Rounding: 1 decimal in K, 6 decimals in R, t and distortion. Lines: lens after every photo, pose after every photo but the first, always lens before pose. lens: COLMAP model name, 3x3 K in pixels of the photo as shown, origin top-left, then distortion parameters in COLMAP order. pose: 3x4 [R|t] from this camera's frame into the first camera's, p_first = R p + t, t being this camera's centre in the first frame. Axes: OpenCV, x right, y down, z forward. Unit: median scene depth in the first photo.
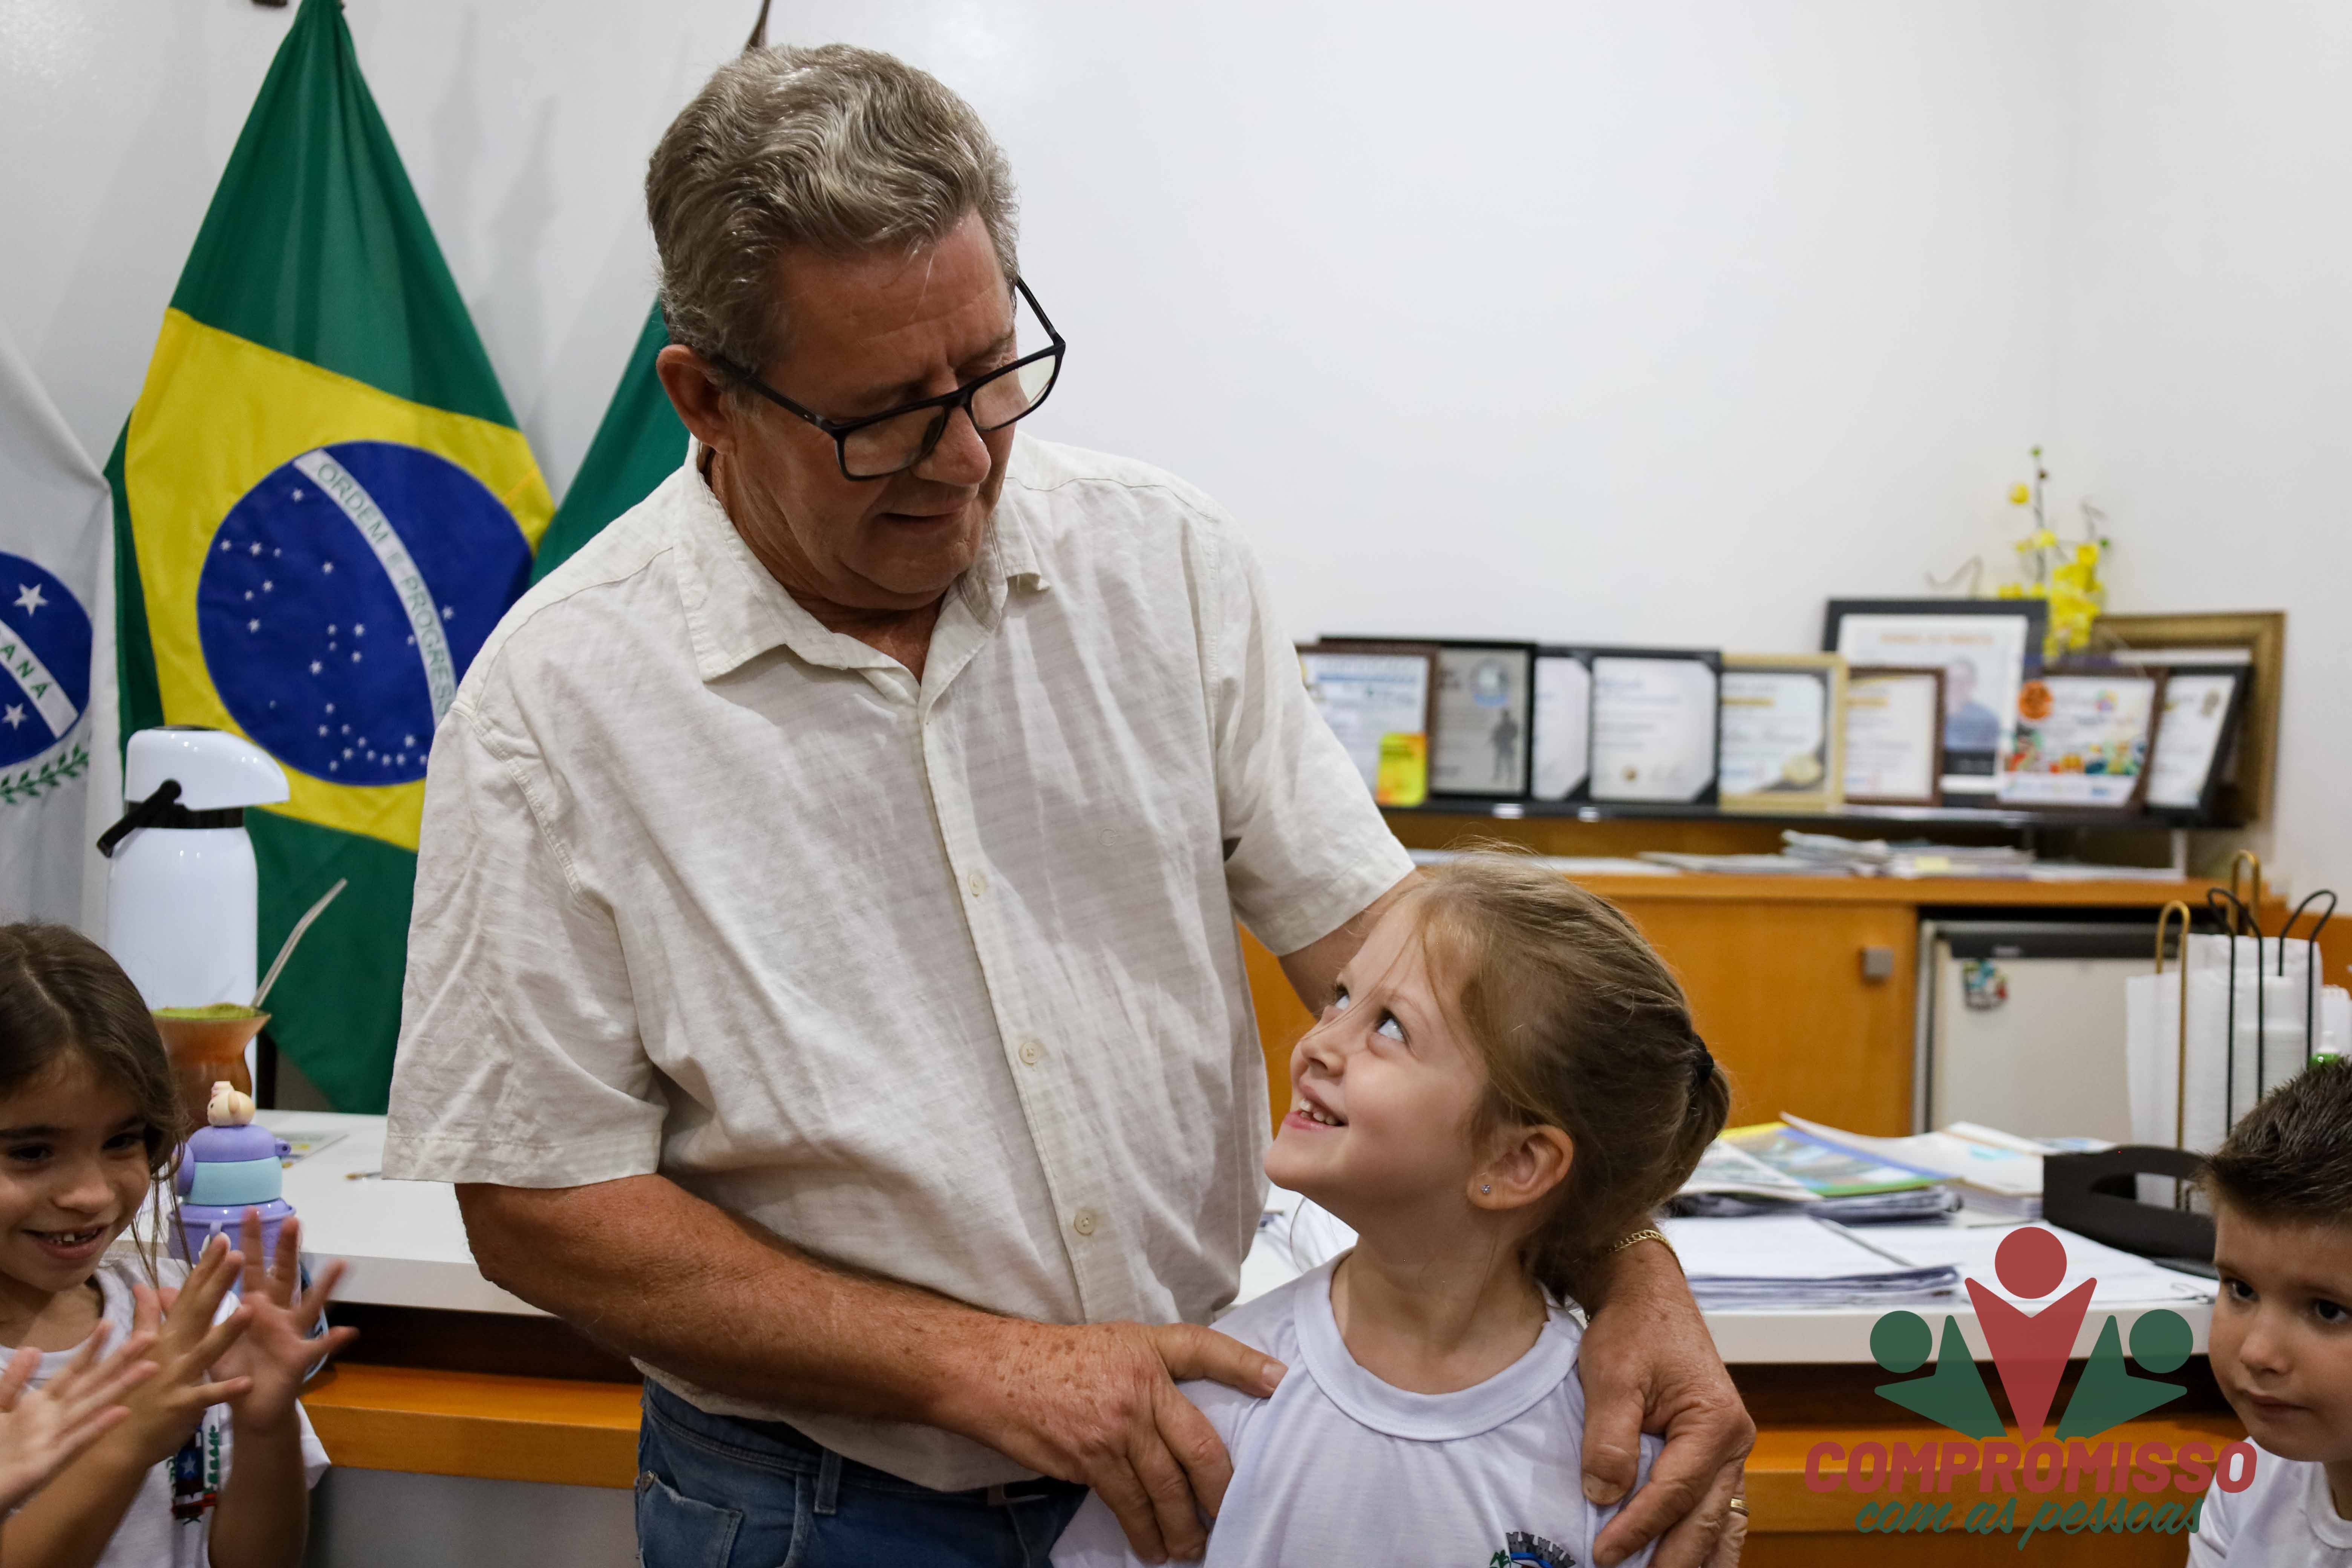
lens RADIAL K [[2972.4, 0, 1200.0], [0, 2972.4, 788.8], [0, 0, 1]] dist [0.029034, 0.000000]
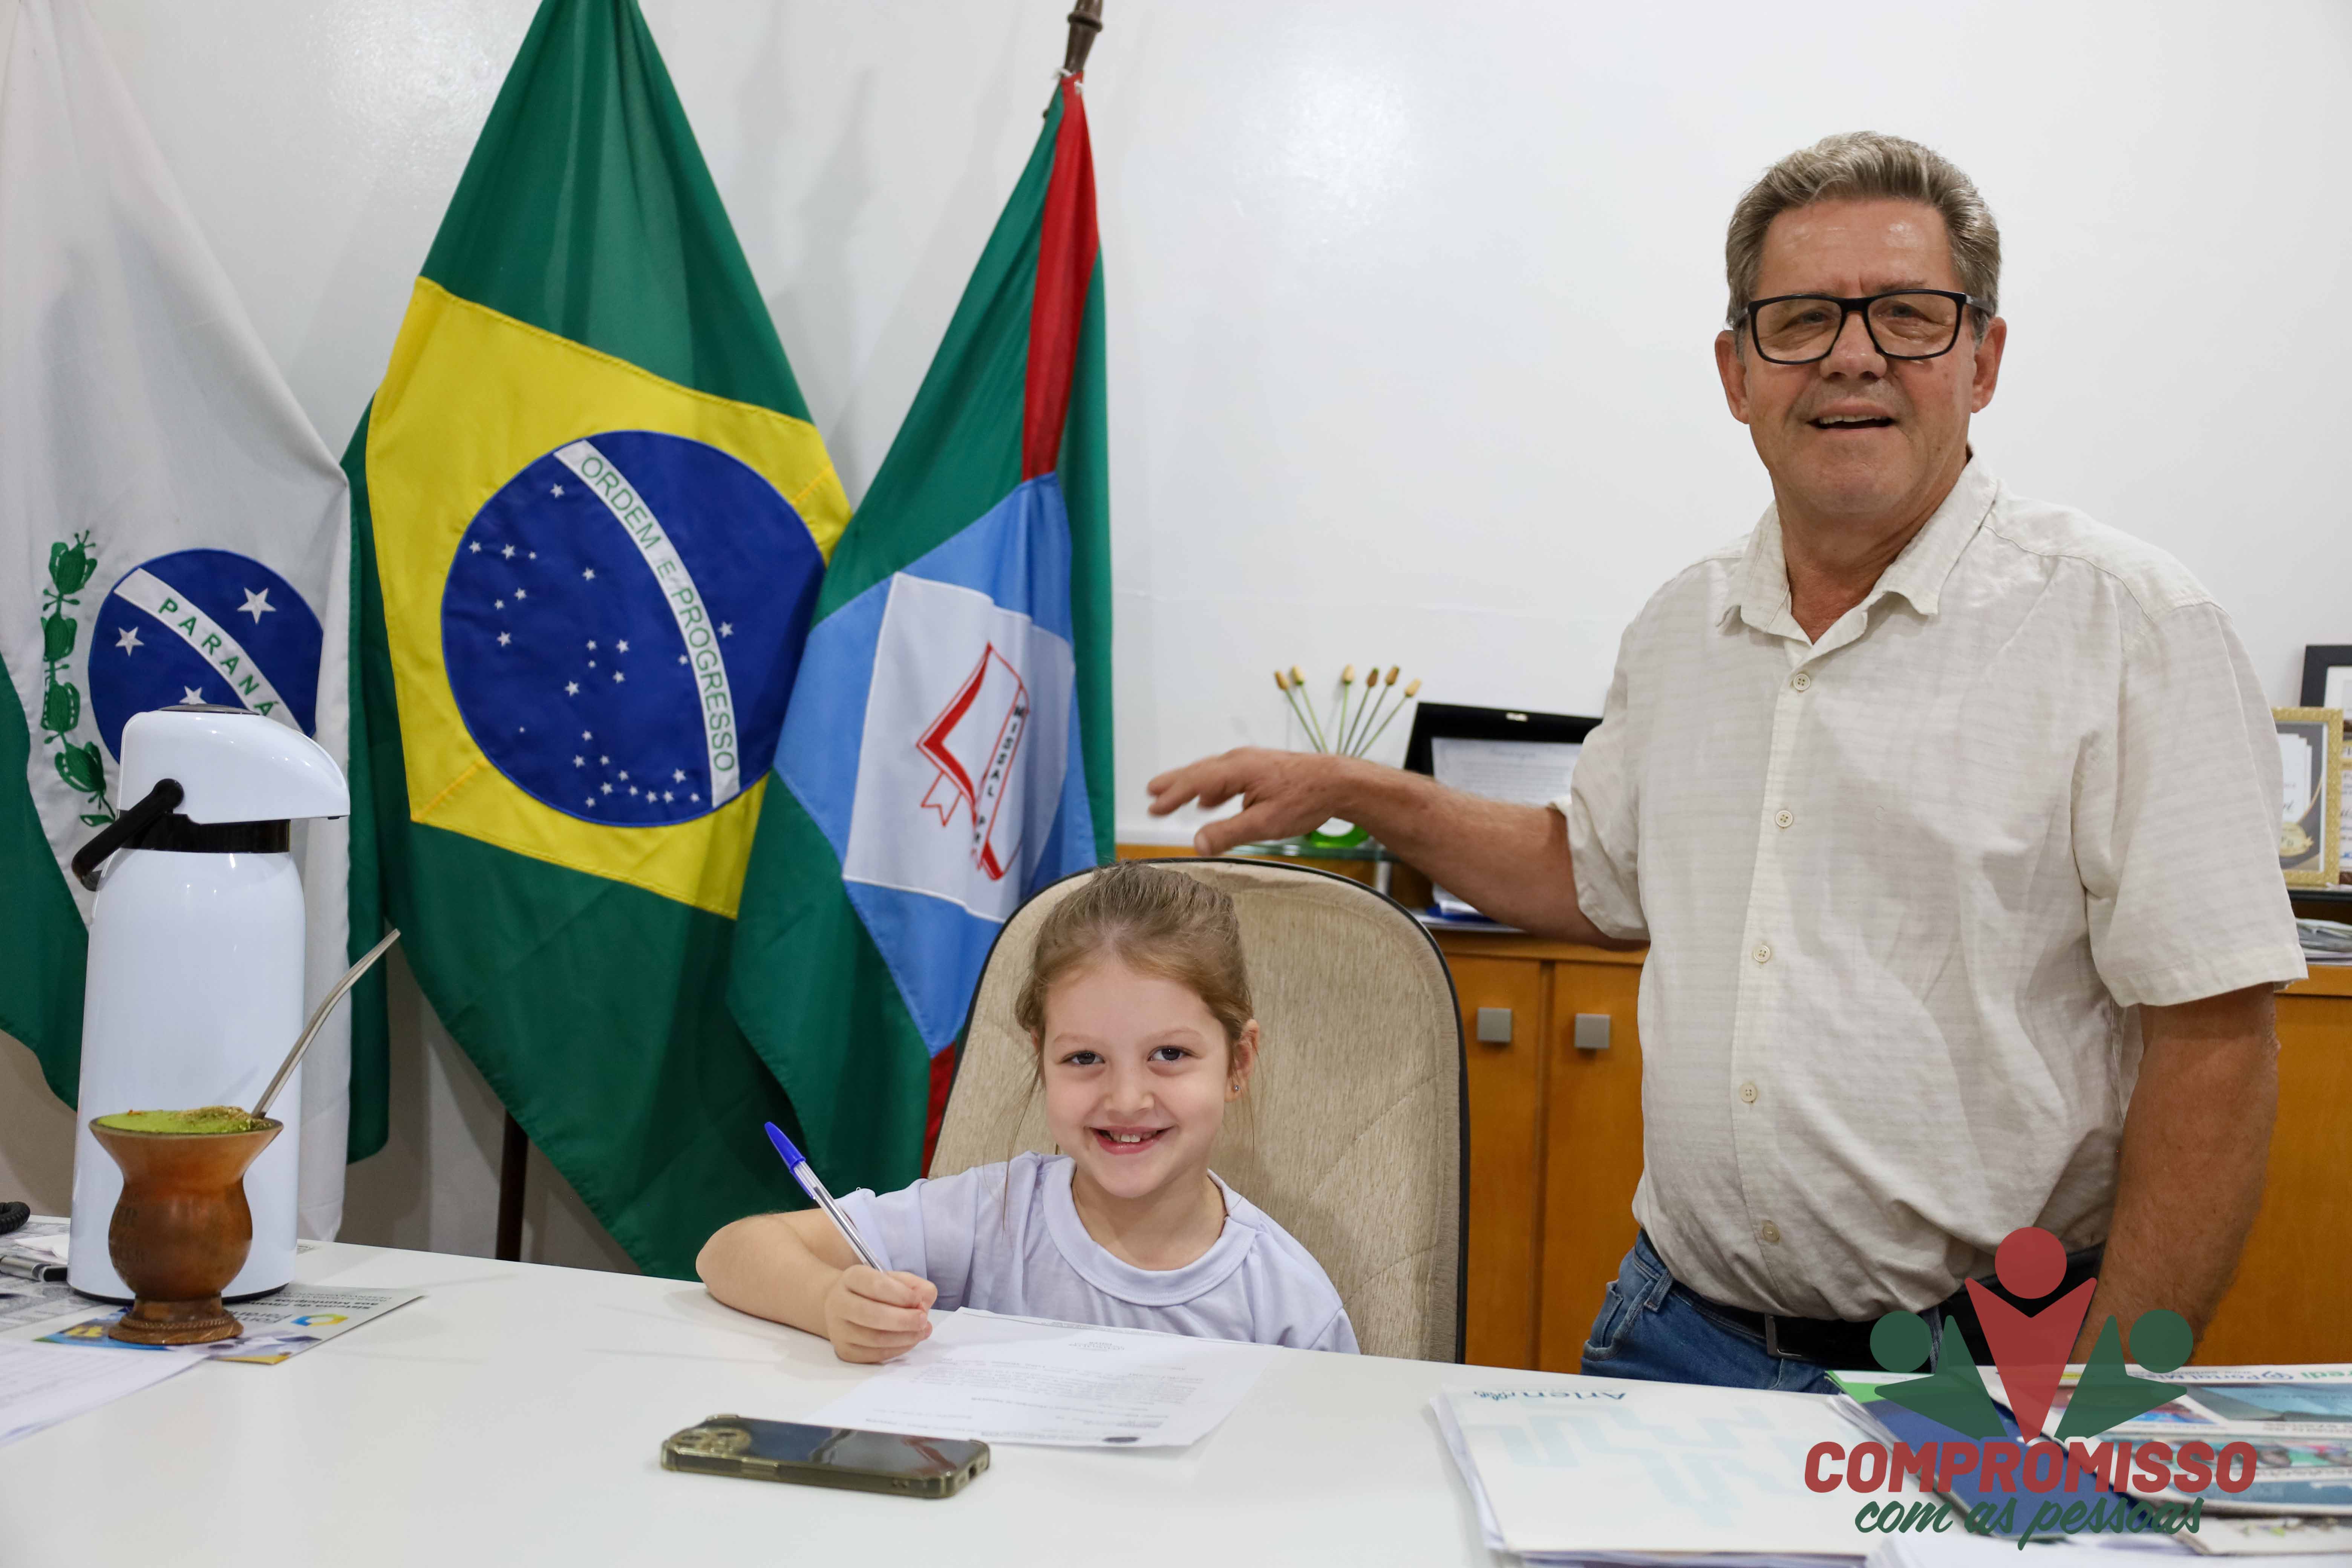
lens RADIAL K [[2597.6, 0, 1216.9], [0, 2597.6, 784.3], [0, 0, 1]] dist [0.028178, 0.000000]
pose [[0.992952, 0.013925, -0.117694, -0.019947], [-0.017807, 0.999329, -0.031998, 0.008284], [0.117169, 0.033868, 0.992534, 0.268512]]
